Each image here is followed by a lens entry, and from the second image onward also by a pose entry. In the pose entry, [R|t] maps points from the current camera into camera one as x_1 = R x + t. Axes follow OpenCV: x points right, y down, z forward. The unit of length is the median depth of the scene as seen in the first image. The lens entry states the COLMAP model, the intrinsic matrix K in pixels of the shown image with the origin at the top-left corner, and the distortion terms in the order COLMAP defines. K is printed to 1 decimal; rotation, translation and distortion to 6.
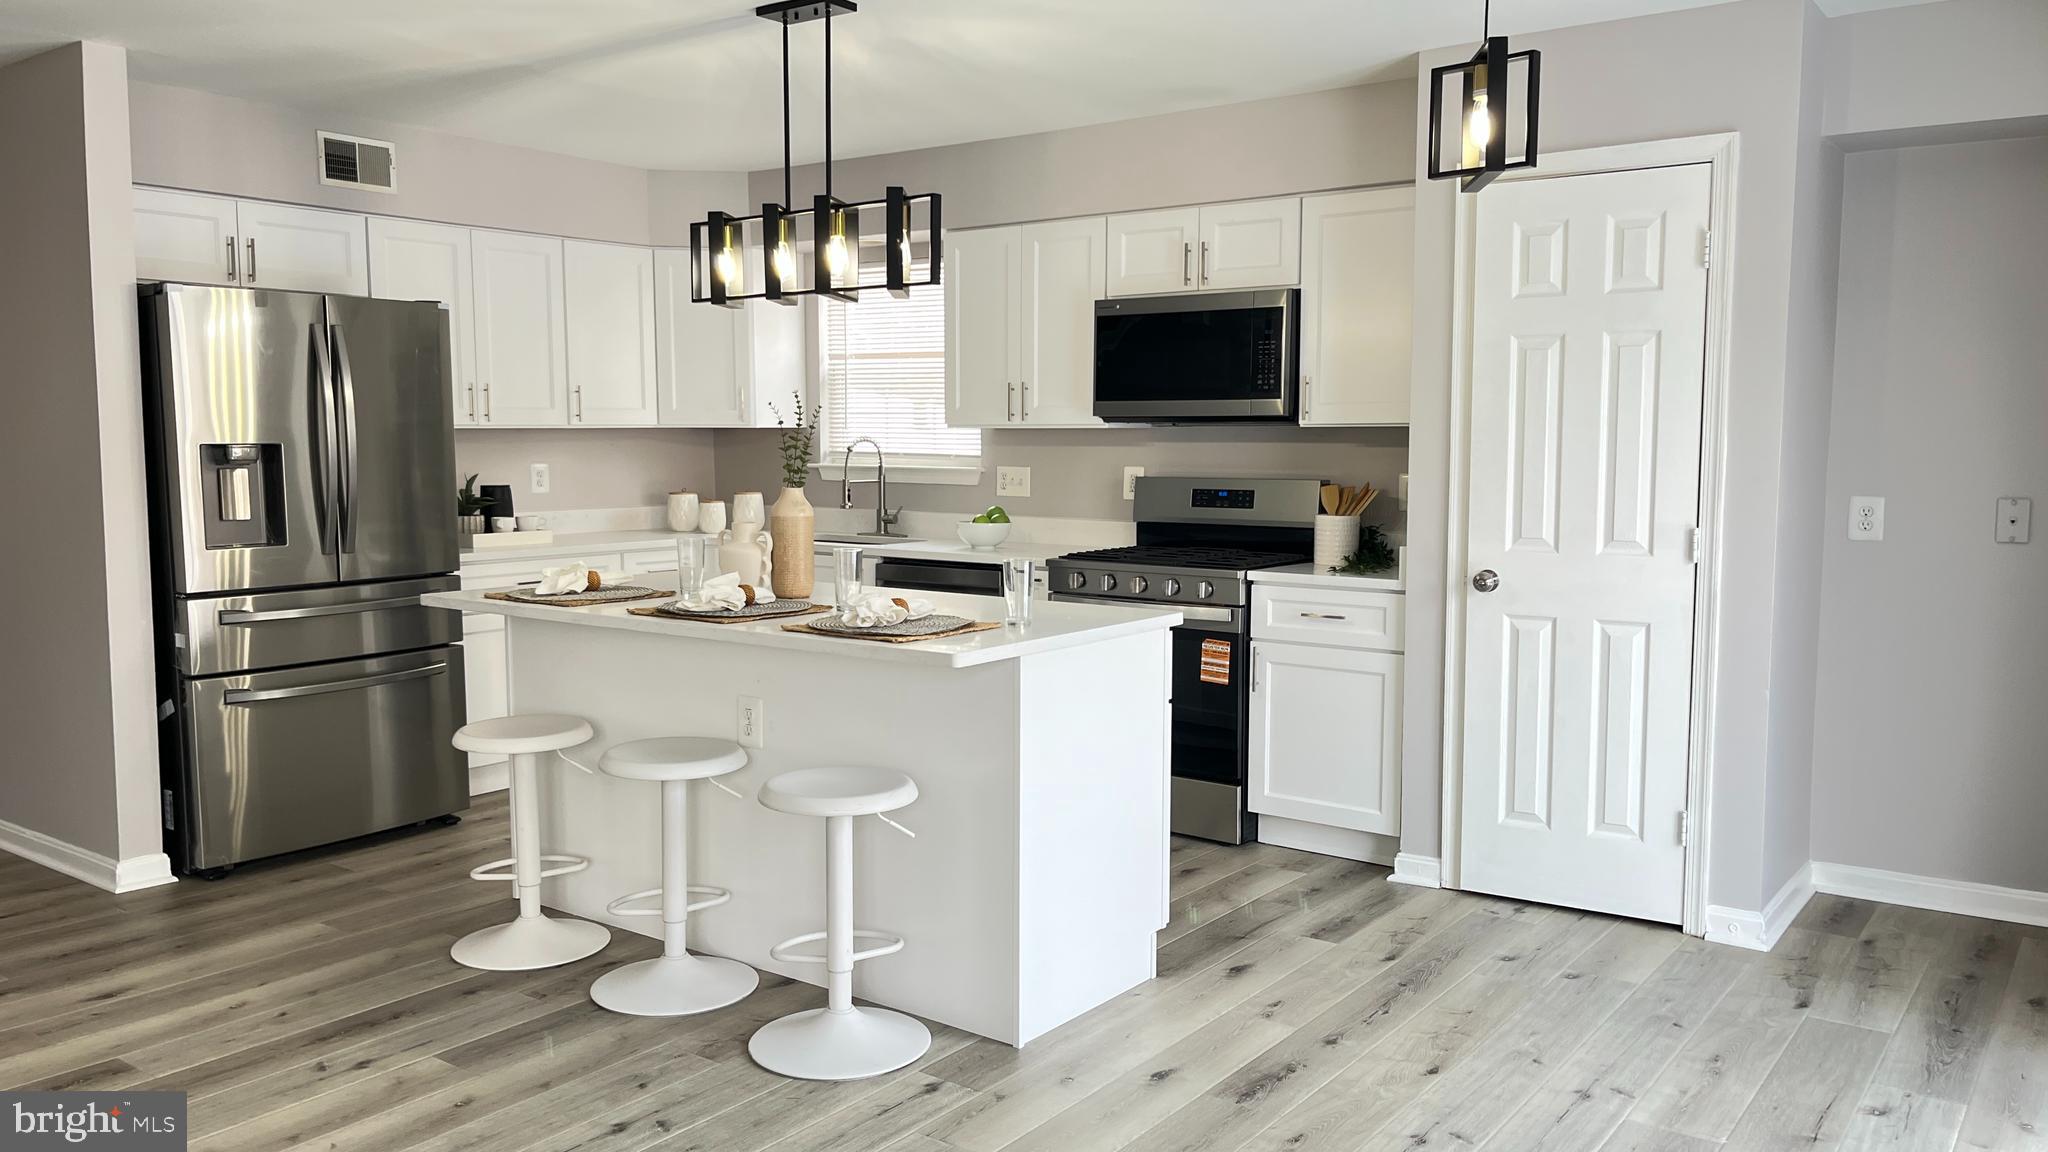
lens RADIAL K [[1541.0, 0, 1024.0], [0, 1541.0, 576.0], [0, 0, 1]] dist [0.002304, 0.000585]
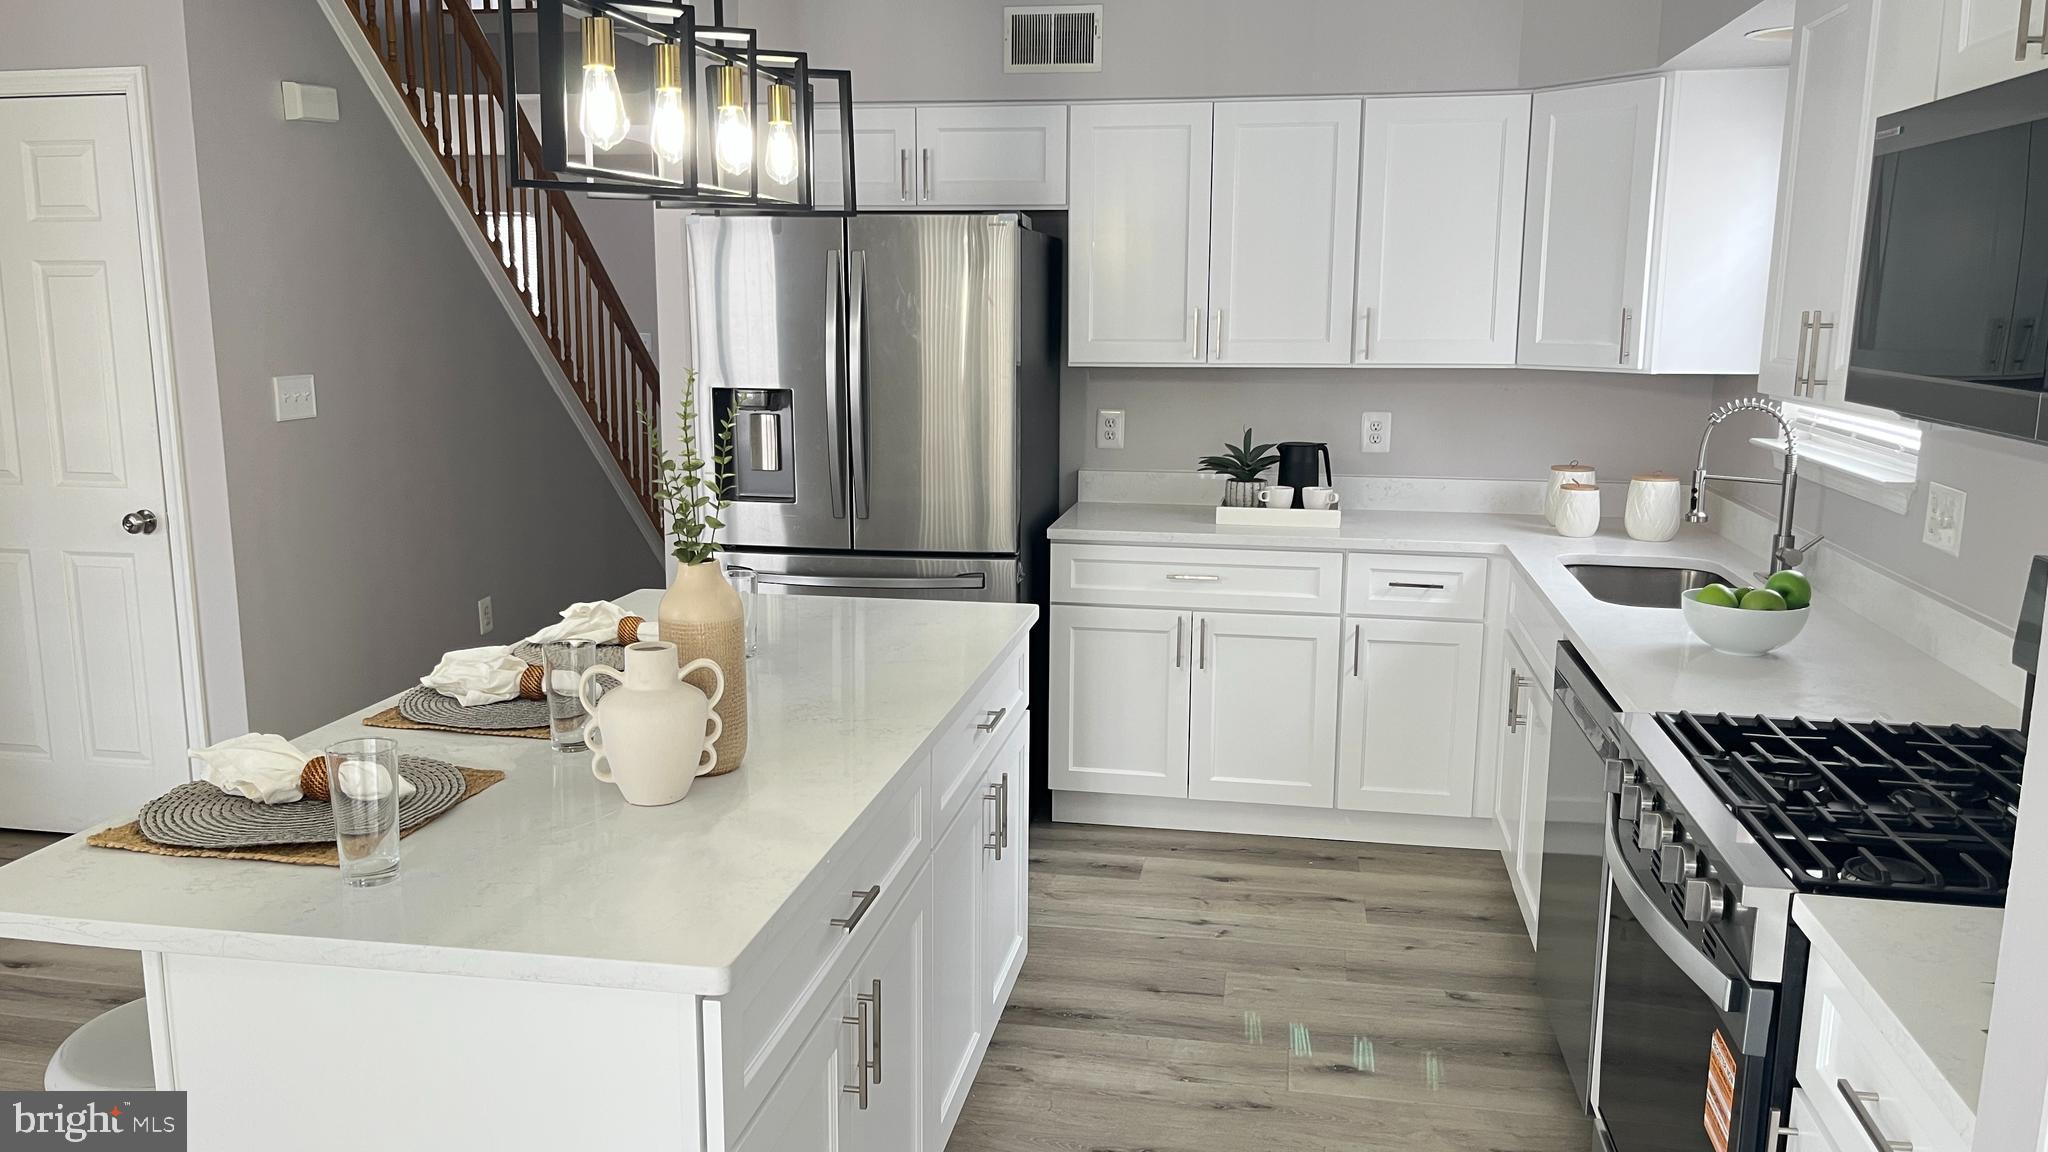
lens RADIAL K [[1541.0, 0, 1024.0], [0, 1541.0, 576.0], [0, 0, 1]] dist [0.002304, 0.000585]
pose [[0.439903, 0.160170, -0.883646, 0.322916], [-0.087949, 0.986920, 0.135107, -0.094766], [0.893729, 0.018282, 0.448236, 0.616956]]
